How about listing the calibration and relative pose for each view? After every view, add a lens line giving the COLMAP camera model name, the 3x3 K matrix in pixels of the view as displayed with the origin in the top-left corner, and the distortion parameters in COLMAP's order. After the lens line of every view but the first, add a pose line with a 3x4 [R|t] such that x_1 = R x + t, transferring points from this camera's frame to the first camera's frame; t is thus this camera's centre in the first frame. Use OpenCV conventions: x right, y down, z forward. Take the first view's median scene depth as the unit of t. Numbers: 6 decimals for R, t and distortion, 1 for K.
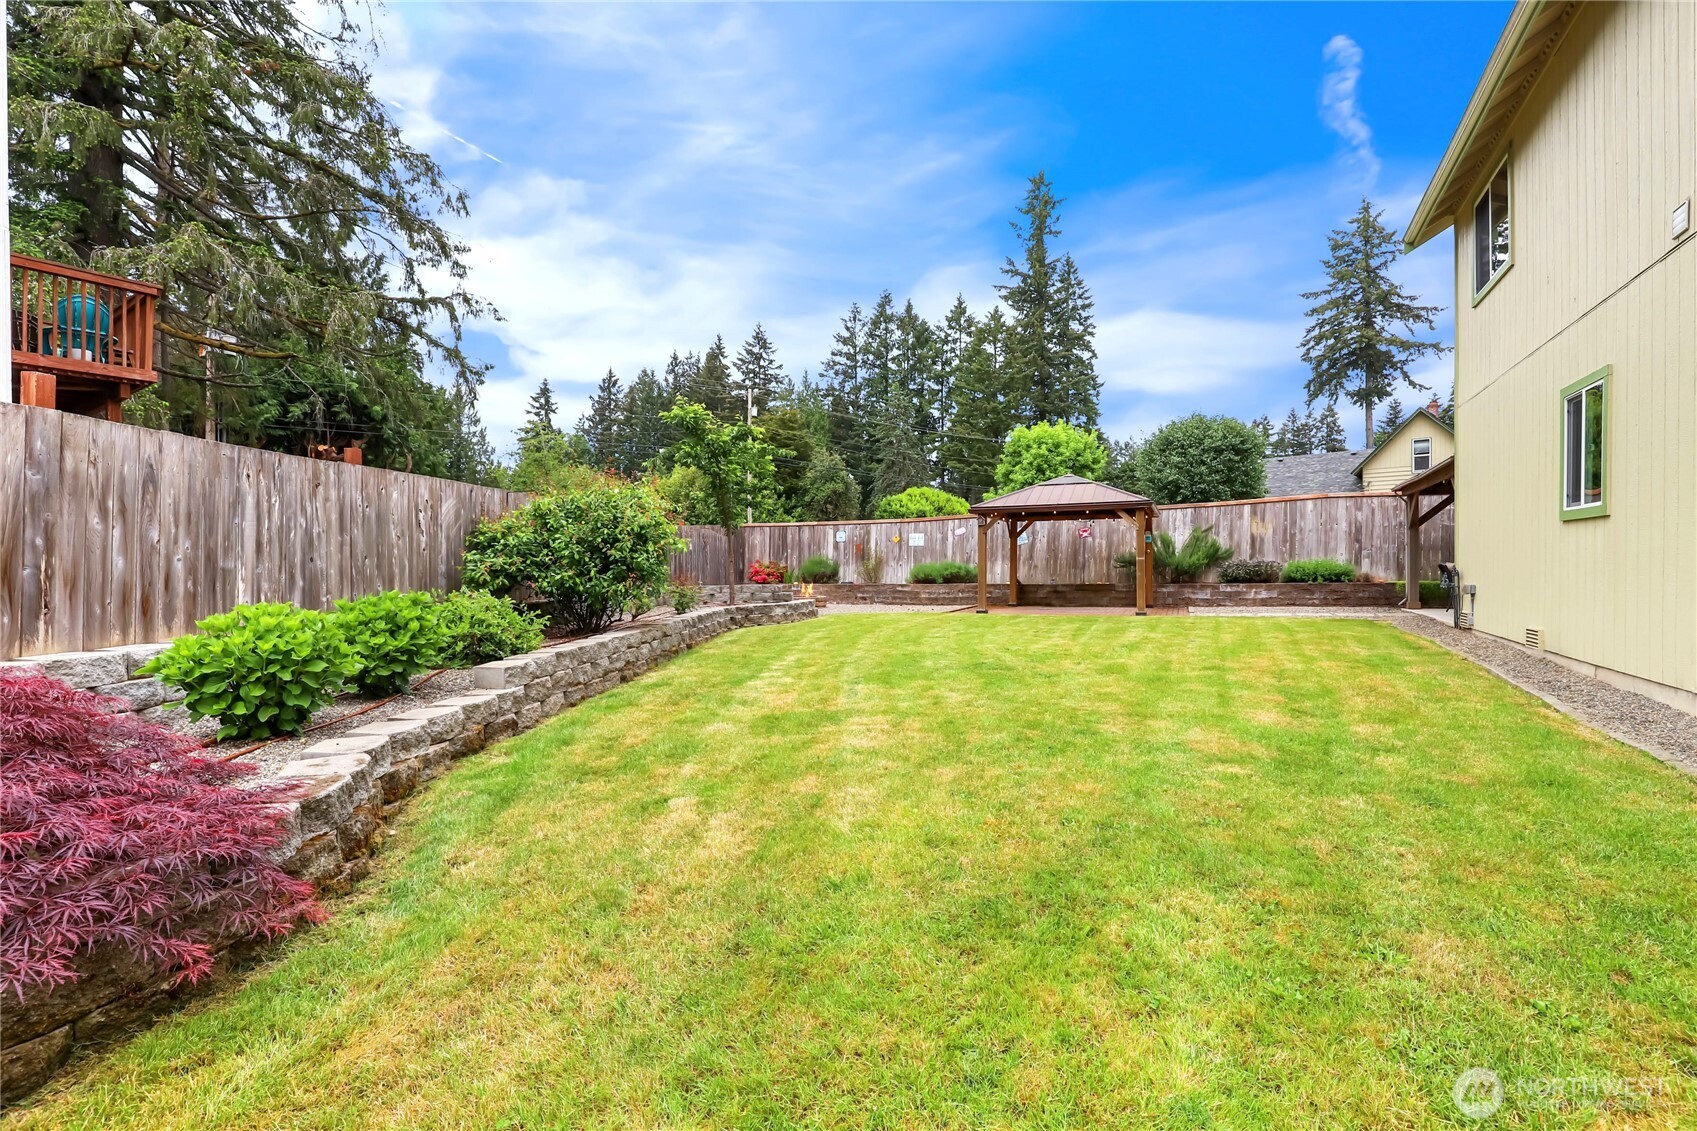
lens RADIAL K [[797.3, 0, 849.0], [0, 797.3, 563.2], [0, 0, 1]] dist [-0.025529, 0.000254]
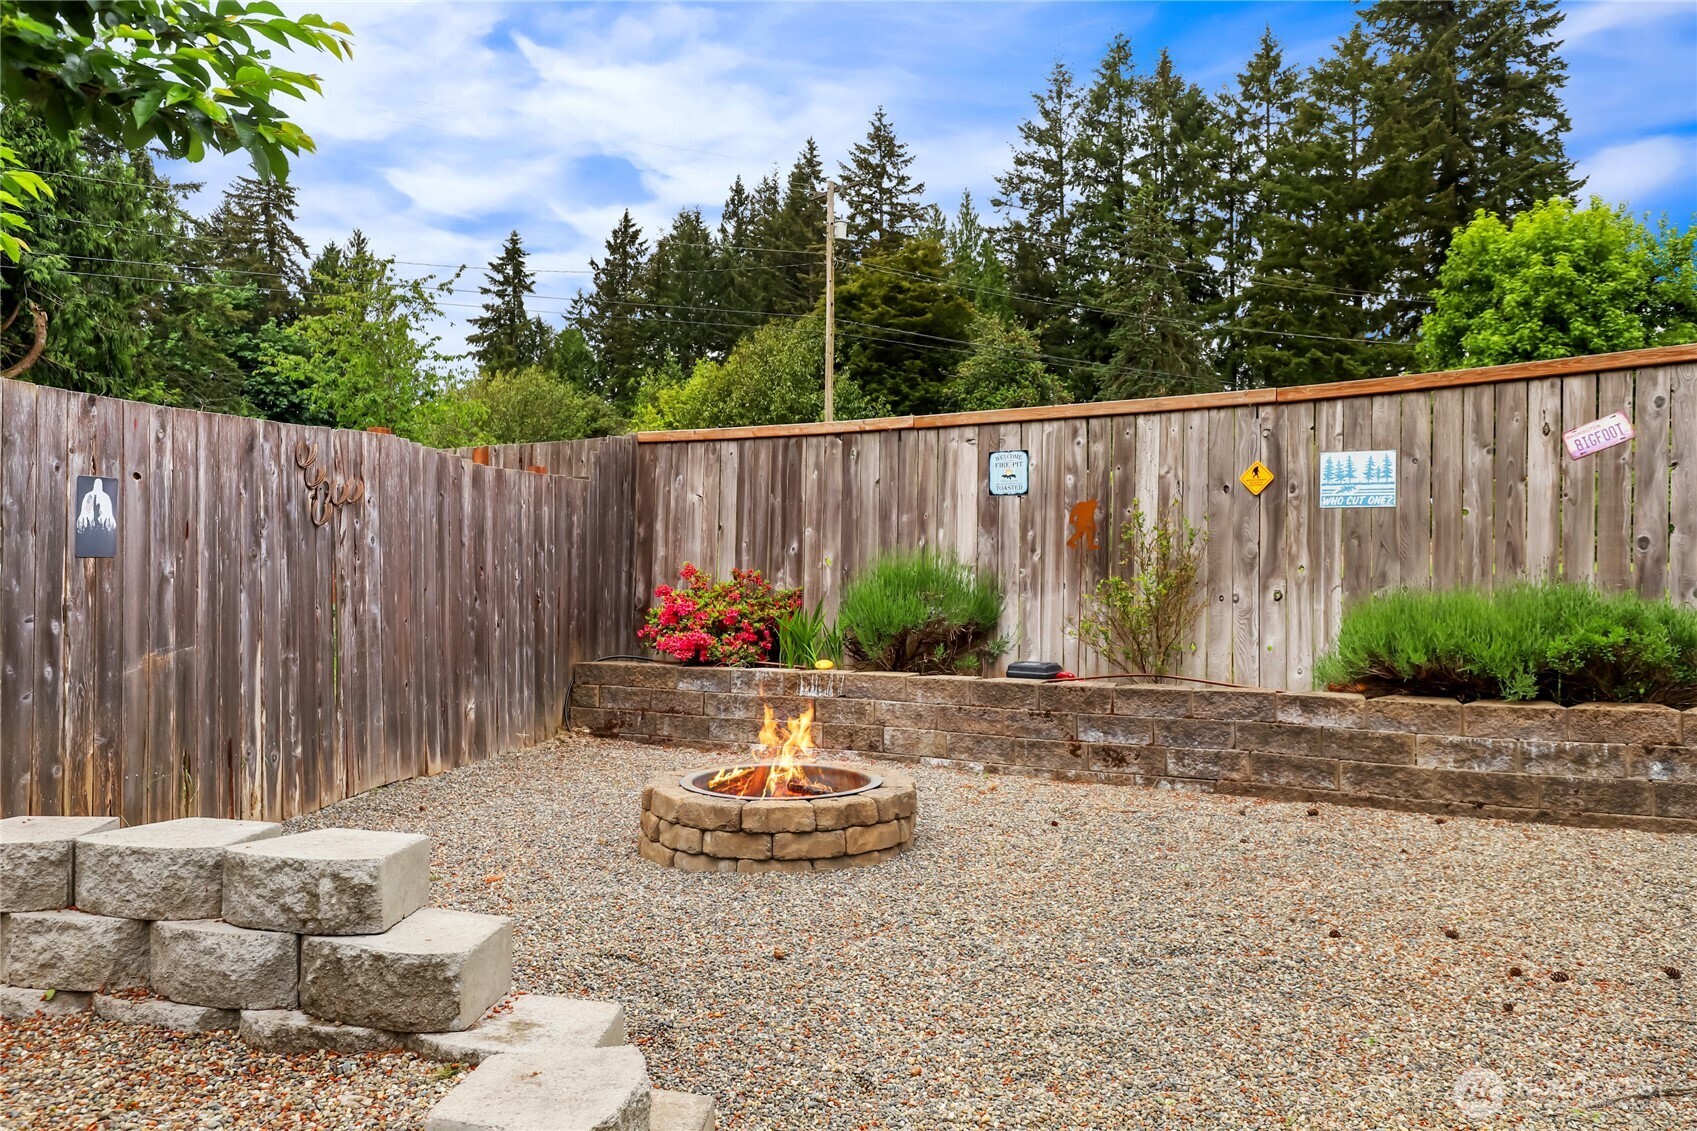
lens RADIAL K [[1323.7, 0, 856.9], [0, 1323.7, 560.4], [0, 0, 1]] dist [0.011376, 0.000224]
pose [[0.989721, 0.001638, -0.143001, 0.000270], [-0.000682, 0.999977, 0.006732, -0.001766], [0.143009, -0.006566, 0.989700, 0.109412]]
